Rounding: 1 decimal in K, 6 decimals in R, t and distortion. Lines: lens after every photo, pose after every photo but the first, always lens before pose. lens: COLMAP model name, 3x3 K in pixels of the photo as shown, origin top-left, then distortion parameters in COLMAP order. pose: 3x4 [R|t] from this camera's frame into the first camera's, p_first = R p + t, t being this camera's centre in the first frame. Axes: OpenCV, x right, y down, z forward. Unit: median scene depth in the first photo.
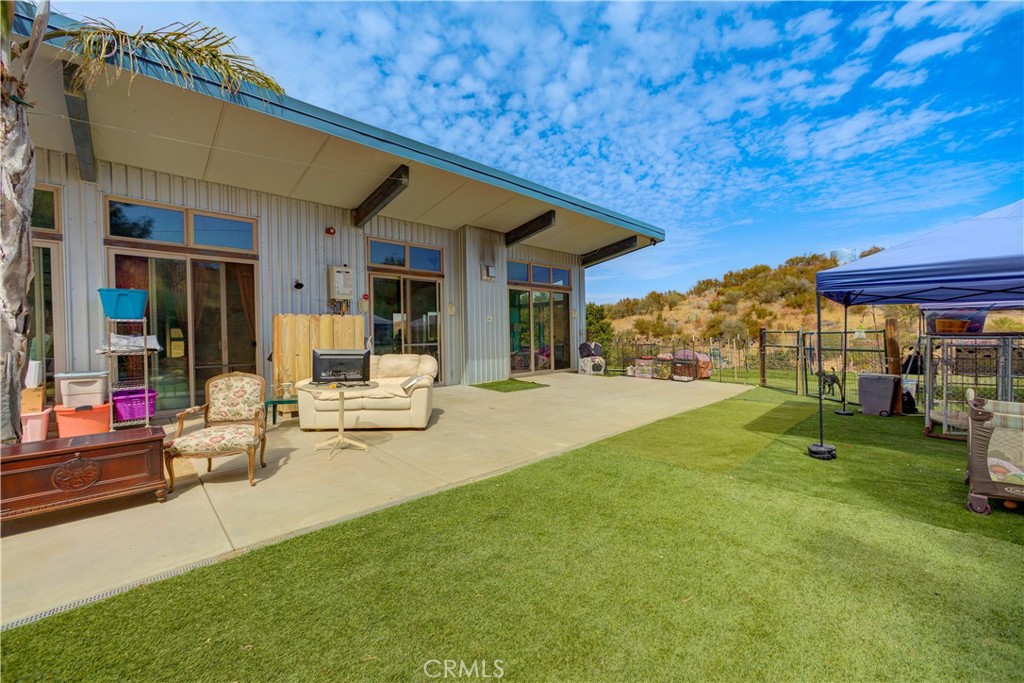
lens RADIAL K [[404.4, 0, 510.3], [0, 404.4, 339.5], [0, 0, 1]] dist [-0.026941, 0.012237]
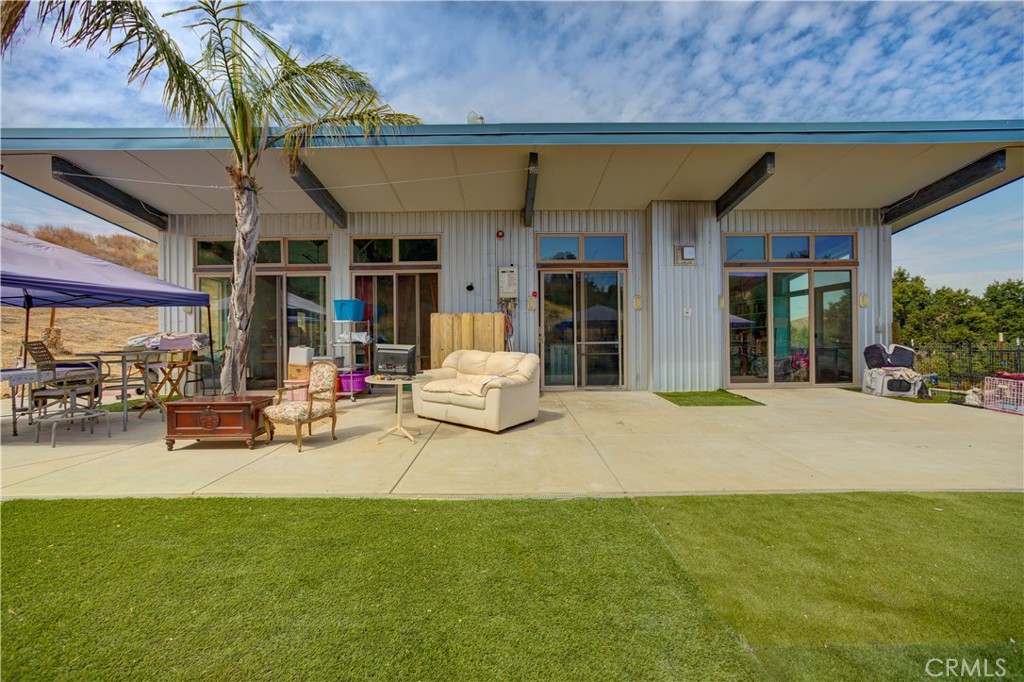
lens RADIAL K [[402.3, 0, 512.0], [0, 402.3, 341.0], [0, 0, 1]] dist [-0.015315, 0.006806]
pose [[0.731300, 0.017401, -0.681834, 0.217613], [-0.009981, 0.999840, 0.014811, -0.002093], [0.681983, -0.004025, 0.731357, 0.168255]]
